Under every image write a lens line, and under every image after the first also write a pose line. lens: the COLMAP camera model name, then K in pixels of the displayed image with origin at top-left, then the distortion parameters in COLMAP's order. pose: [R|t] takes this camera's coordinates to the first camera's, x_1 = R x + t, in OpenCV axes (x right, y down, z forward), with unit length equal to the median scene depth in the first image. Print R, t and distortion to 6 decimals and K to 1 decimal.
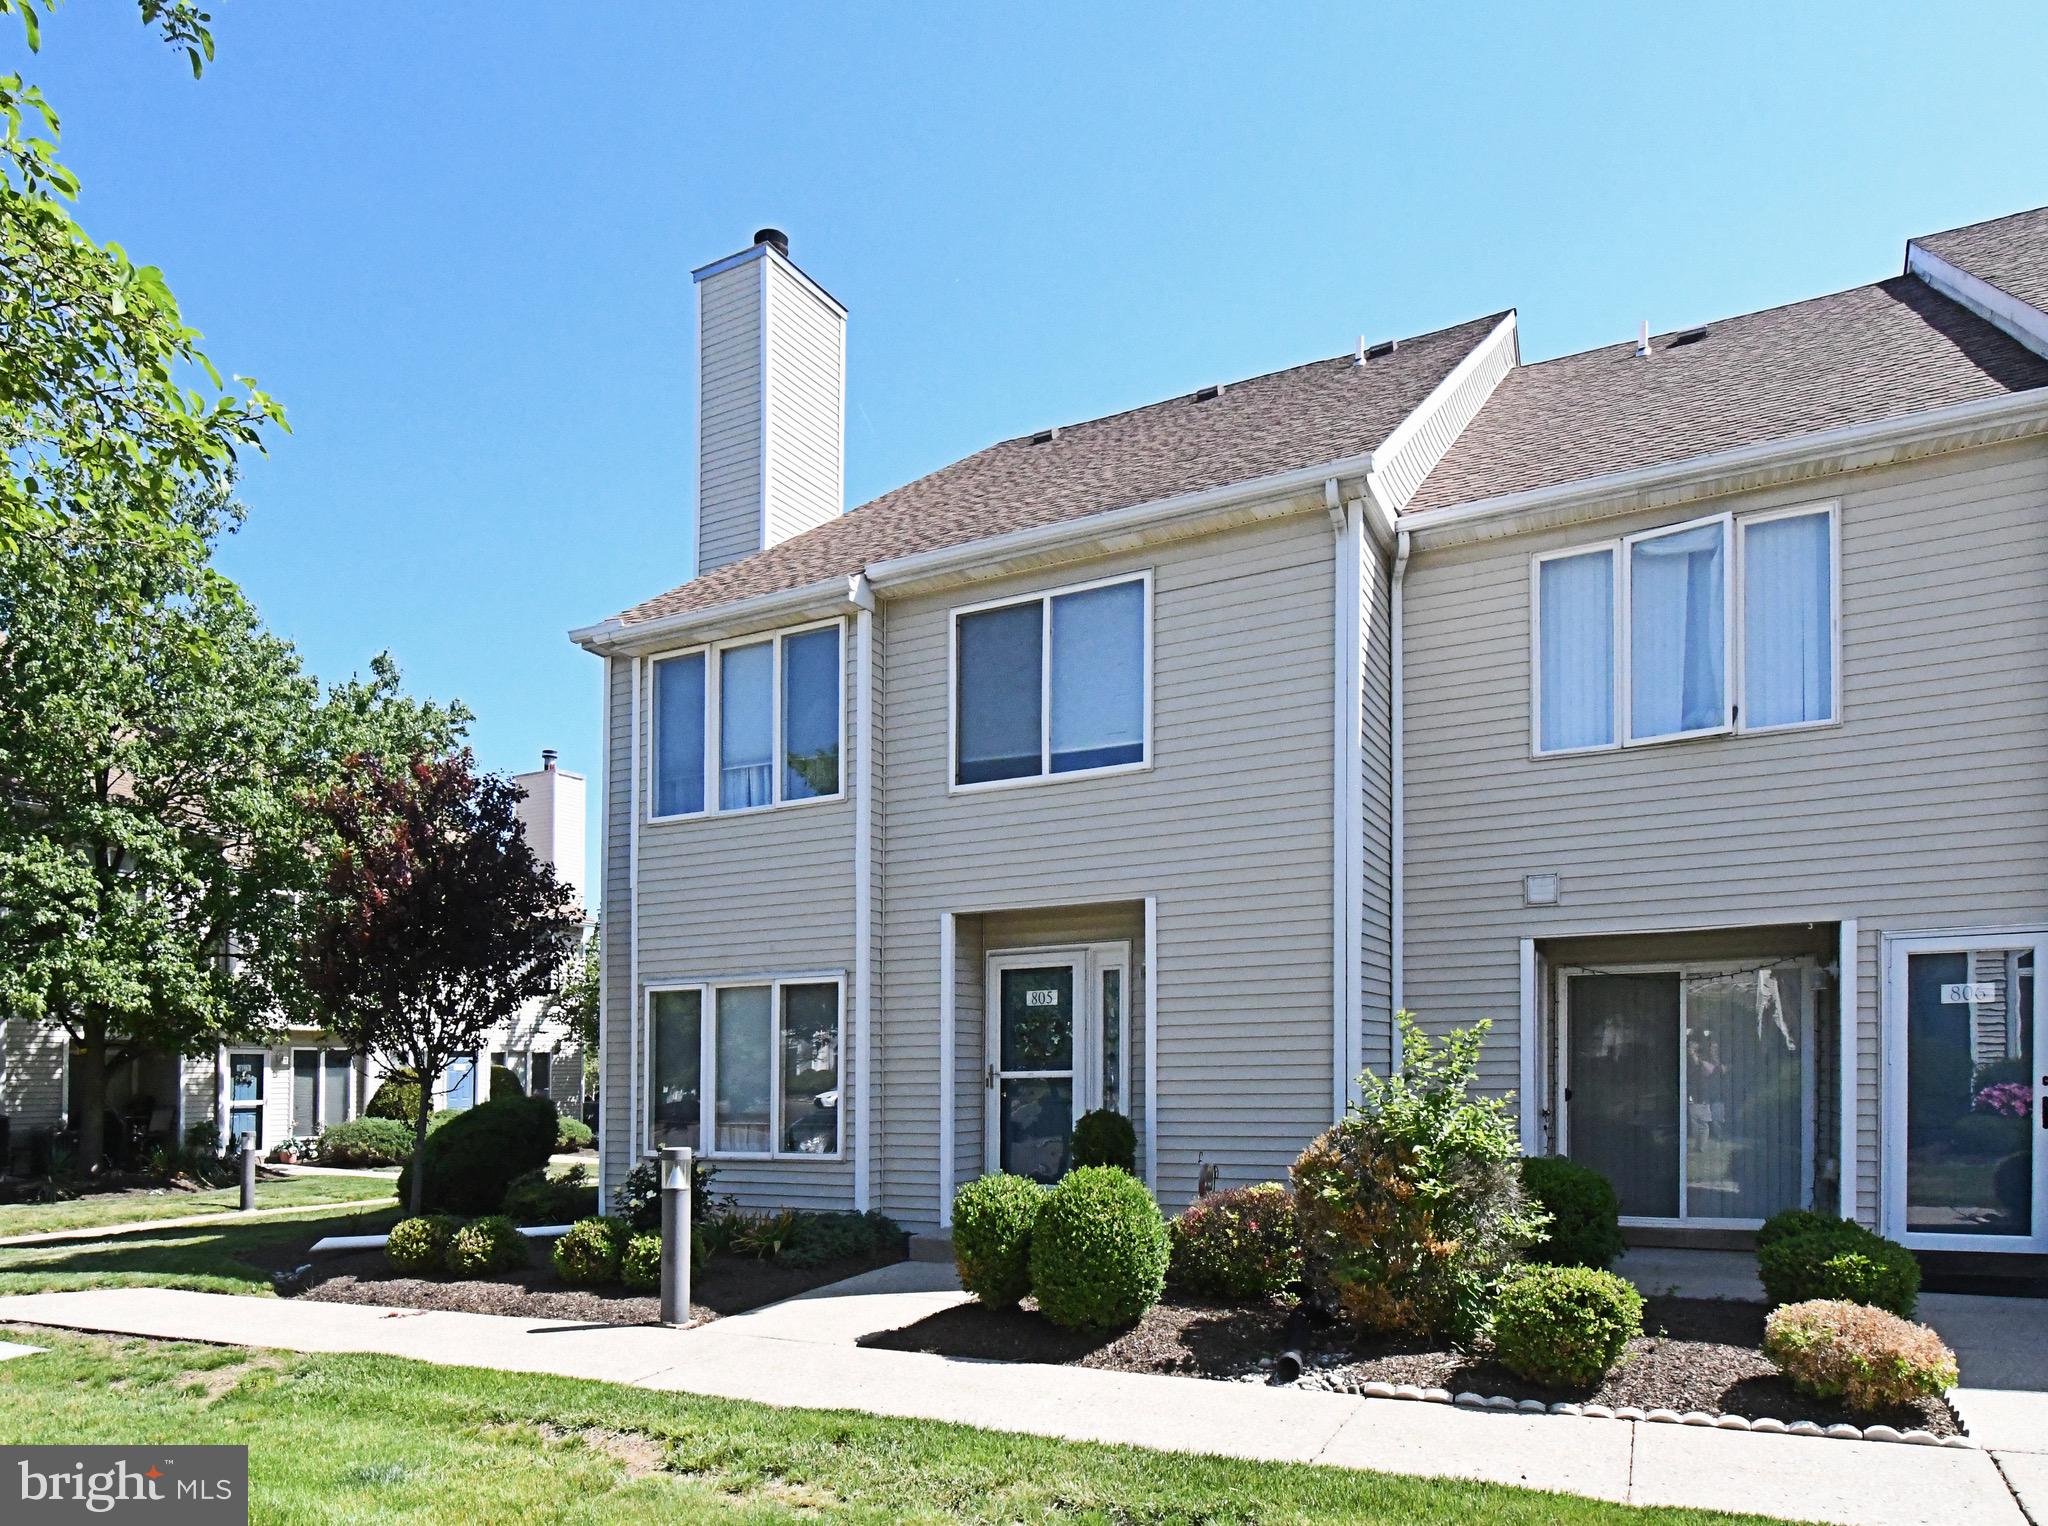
lens RADIAL K [[1298.5, 0, 1024.0], [0, 1298.5, 763.0], [0, 0, 1]] dist [-0.000926, 0.001163]
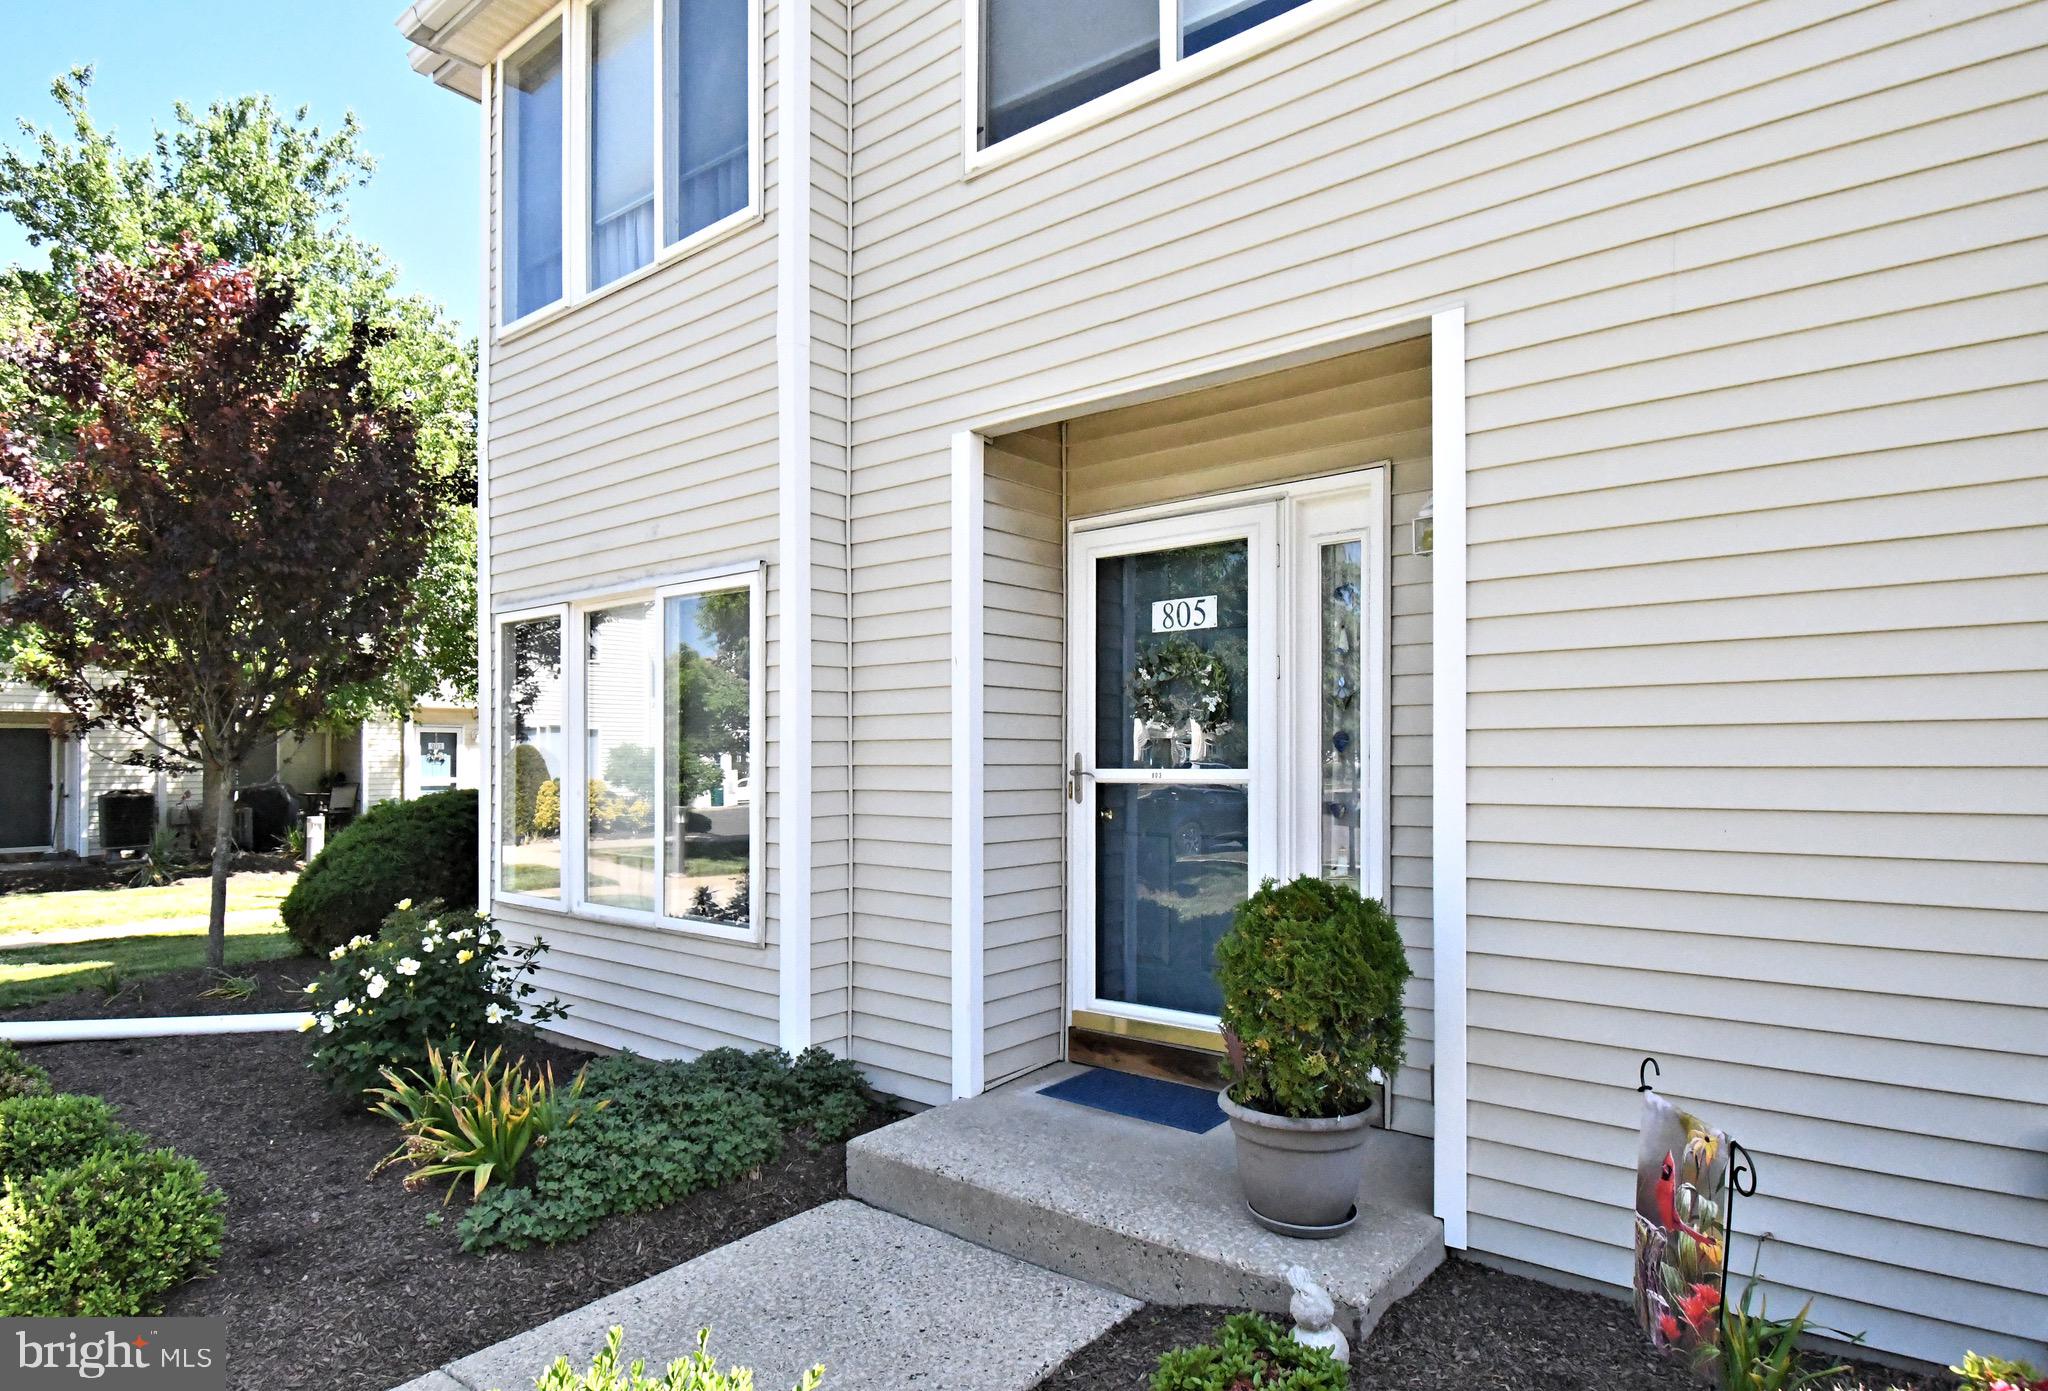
lens RADIAL K [[1206.6, 0, 928.5], [0, 1206.6, 649.6], [0, 0, 1]] dist [0.001835, 0.000179]
pose [[0.960524, -0.012215, -0.277930, 0.046754], [0.052702, 0.988935, 0.138675, 0.131493], [0.273161, -0.147848, 0.950539, 0.576455]]
